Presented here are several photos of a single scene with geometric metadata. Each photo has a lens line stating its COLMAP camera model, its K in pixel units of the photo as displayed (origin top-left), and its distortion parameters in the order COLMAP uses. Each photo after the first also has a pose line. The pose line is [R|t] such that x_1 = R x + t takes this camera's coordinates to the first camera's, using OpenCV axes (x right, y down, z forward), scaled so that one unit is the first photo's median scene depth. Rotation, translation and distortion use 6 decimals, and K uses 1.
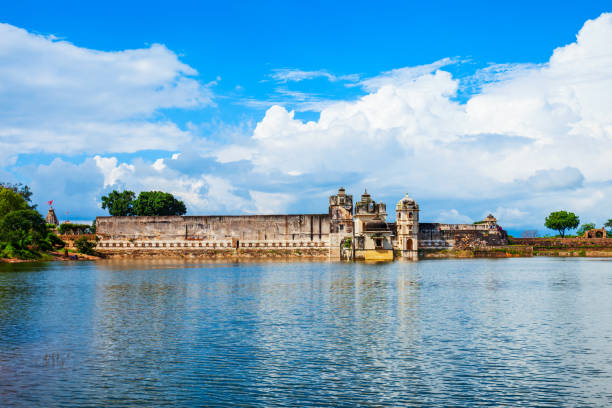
lens RADIAL K [[695.5, 0, 306.3], [0, 695.5, 208.7], [0, 0, 1]] dist [0.049452, 0.000000]
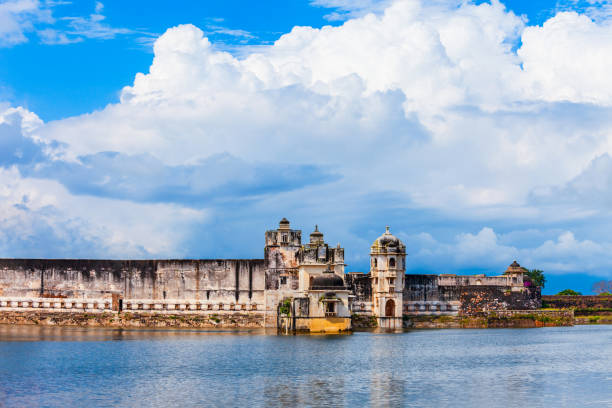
lens RADIAL K [[1288.0, 0, 307.9], [0, 1288.0, 206.4], [0, 0, 1]] dist [-0.416505, 0.000000]
pose [[0.998703, 0.010660, 0.049796, 0.013285], [-0.009533, 0.999694, -0.022821, -0.014147], [-0.050024, 0.022317, 0.998499, -0.171210]]
